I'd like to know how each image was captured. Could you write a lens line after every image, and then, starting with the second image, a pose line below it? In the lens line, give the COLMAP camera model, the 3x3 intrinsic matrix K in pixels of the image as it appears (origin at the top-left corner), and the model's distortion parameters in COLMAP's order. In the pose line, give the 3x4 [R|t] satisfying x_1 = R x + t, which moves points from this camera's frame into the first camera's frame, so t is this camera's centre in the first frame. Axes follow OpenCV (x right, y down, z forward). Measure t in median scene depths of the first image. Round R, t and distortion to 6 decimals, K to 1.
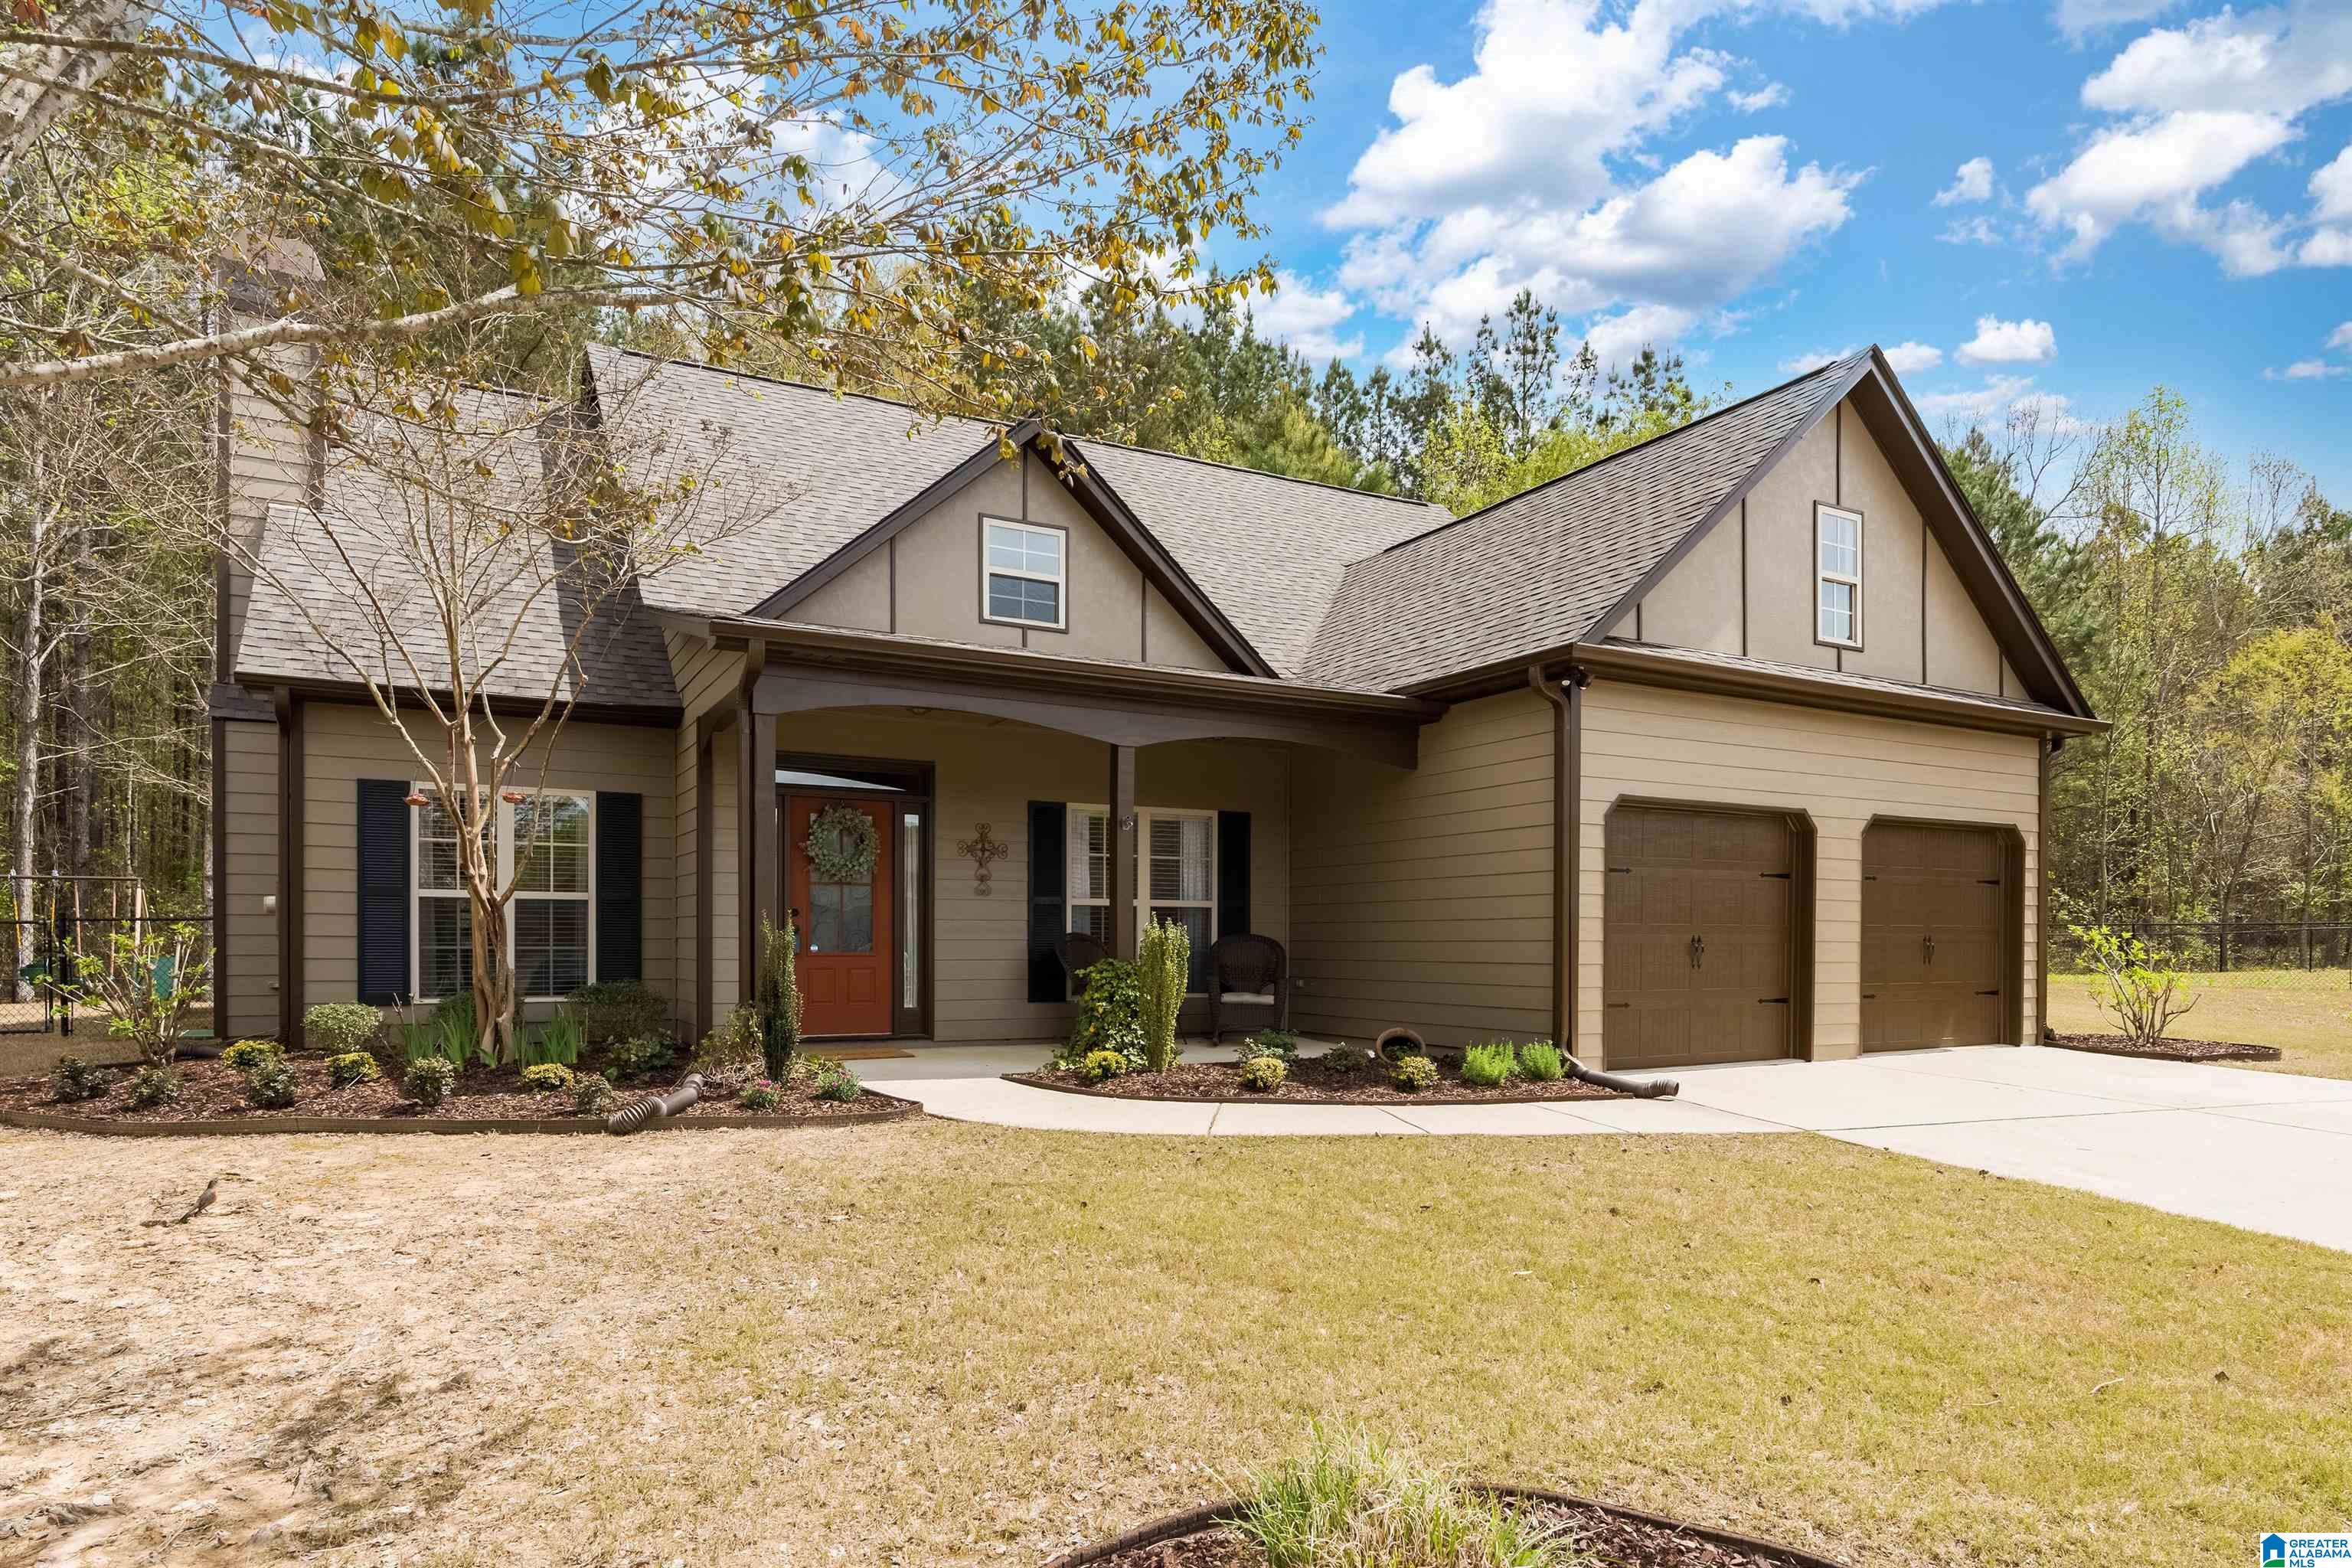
lens RADIAL K [[1355.4, 0, 1151.7], [0, 1355.4, 954.4], [0, 0, 1]] dist [0.000124, 0.000057]
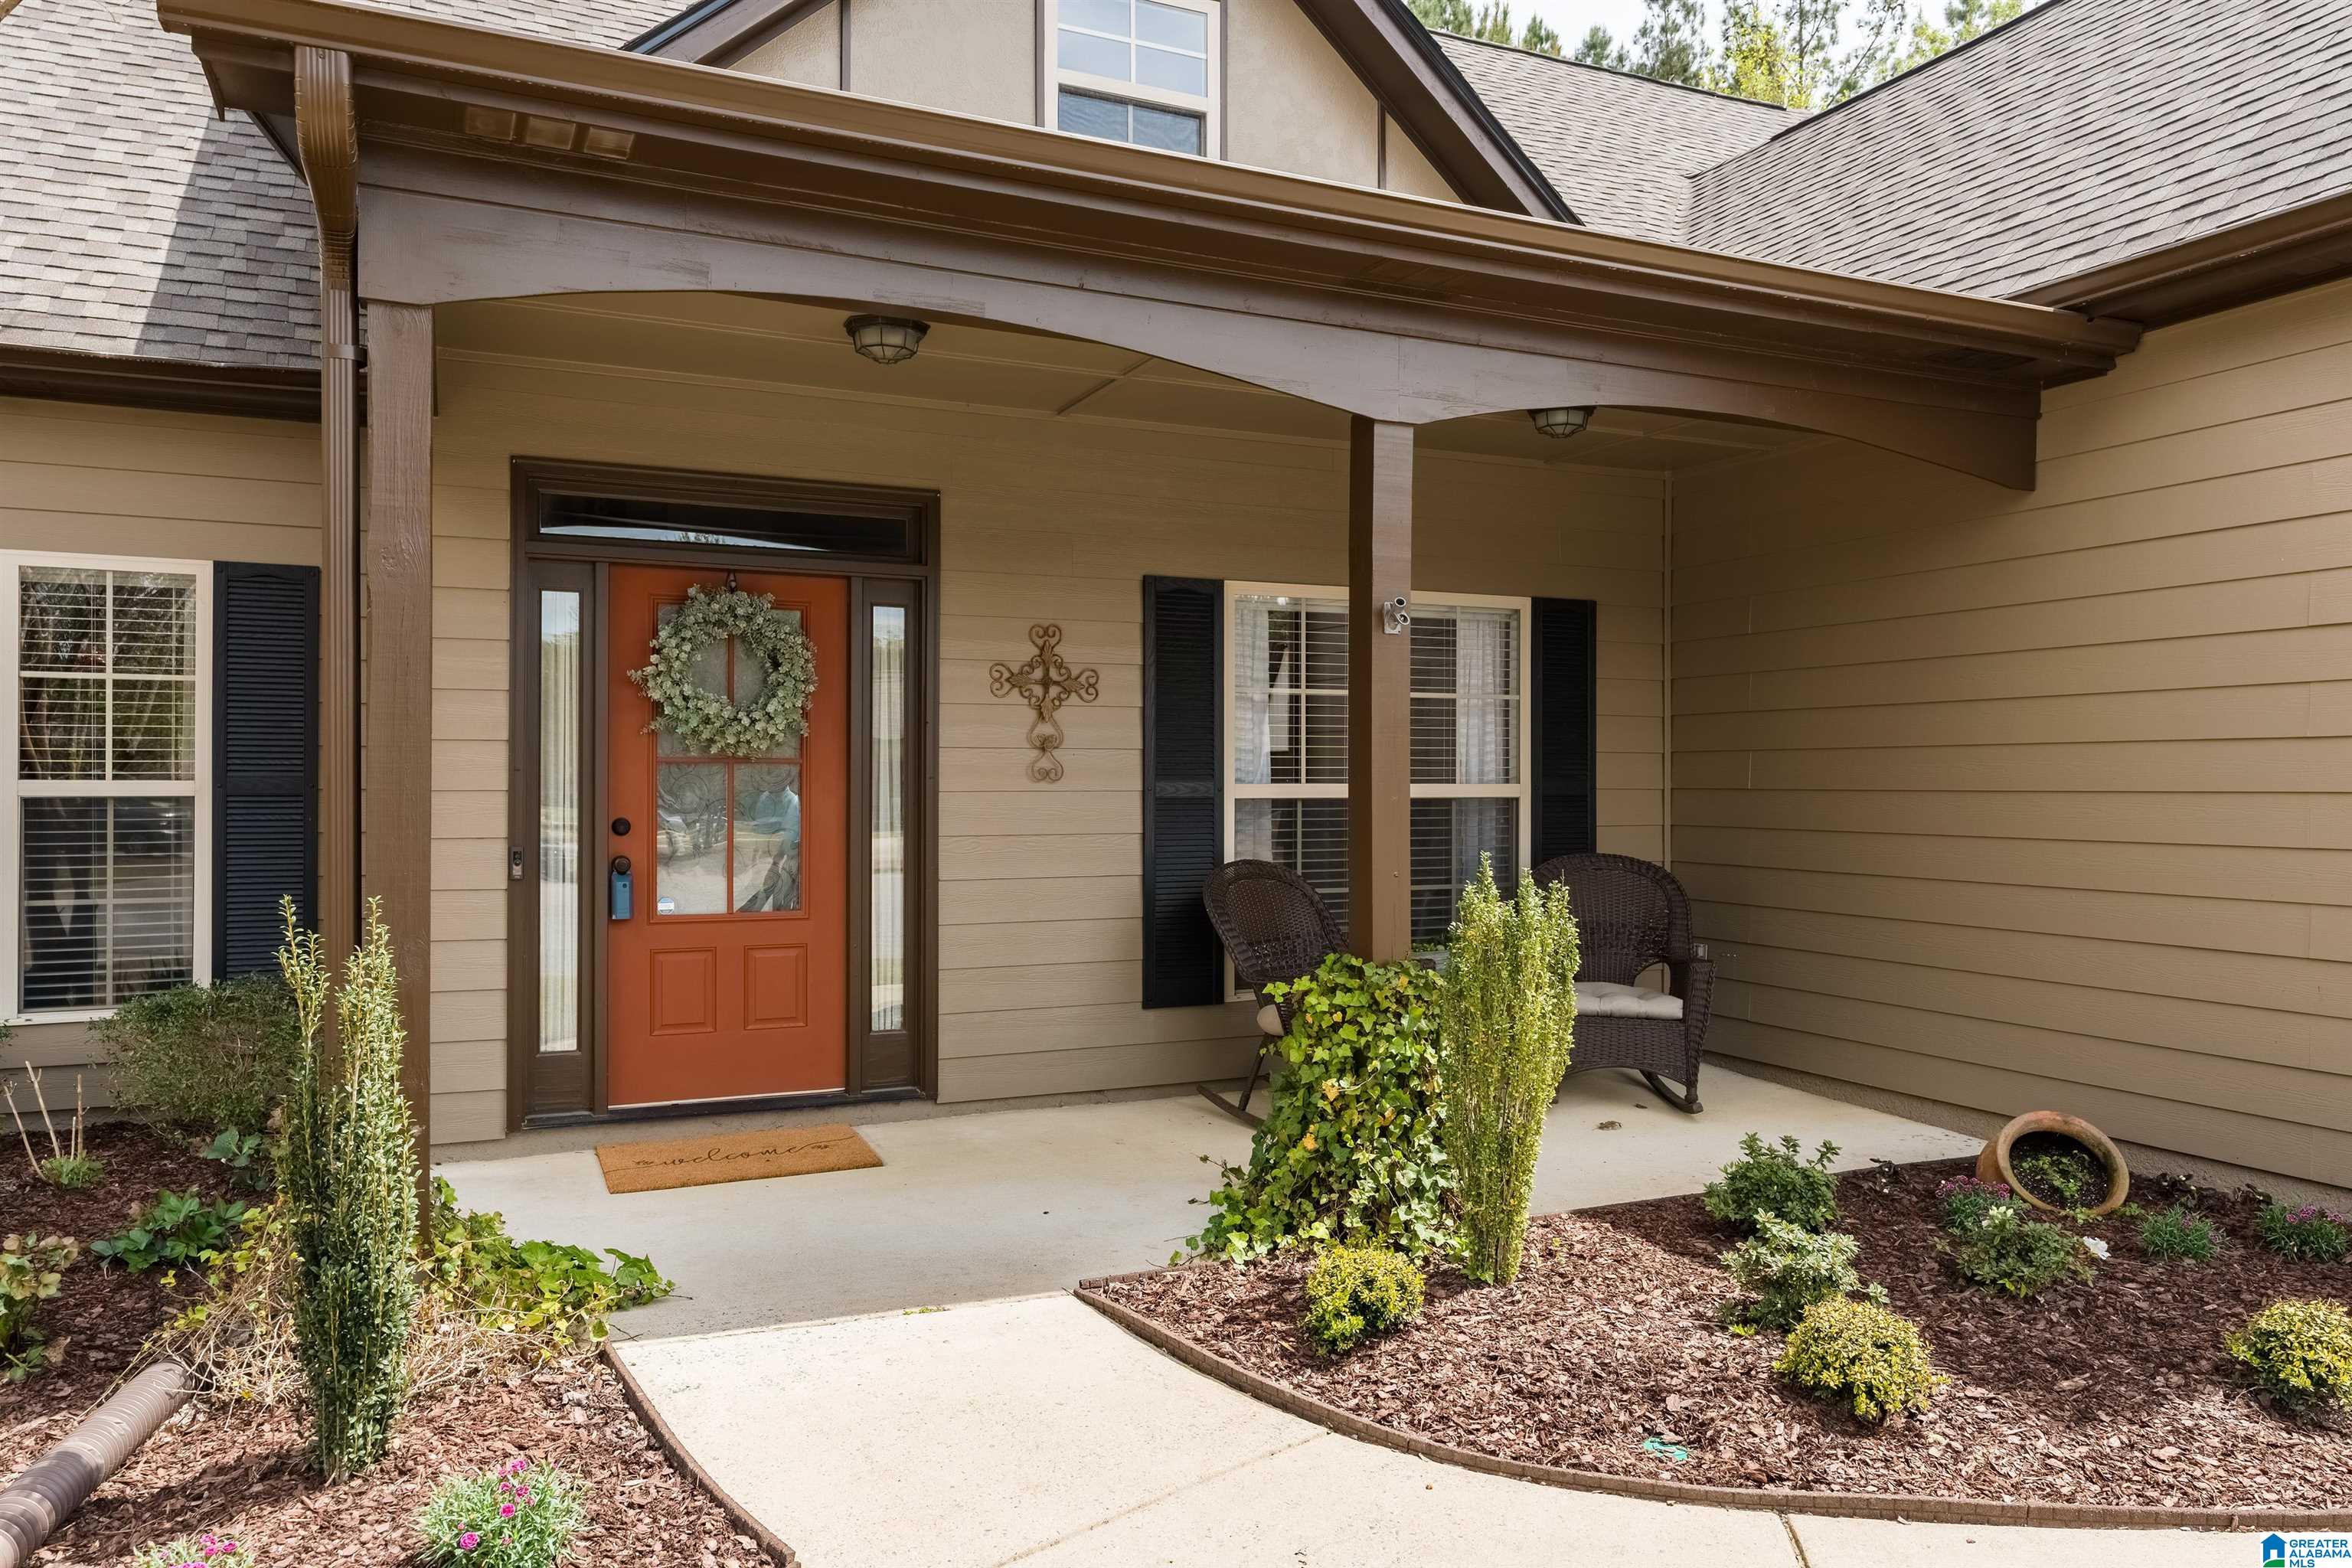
lens RADIAL K [[1615.1, 0, 1178.4], [0, 1615.1, 779.6], [0, 0, 1]] dist [0.006847, 0.001291]
pose [[0.998147, -0.002383, -0.060798, -0.045209], [0.001776, 0.999948, -0.010035, -0.037958], [0.060819, 0.009908, 0.998100, 0.449727]]
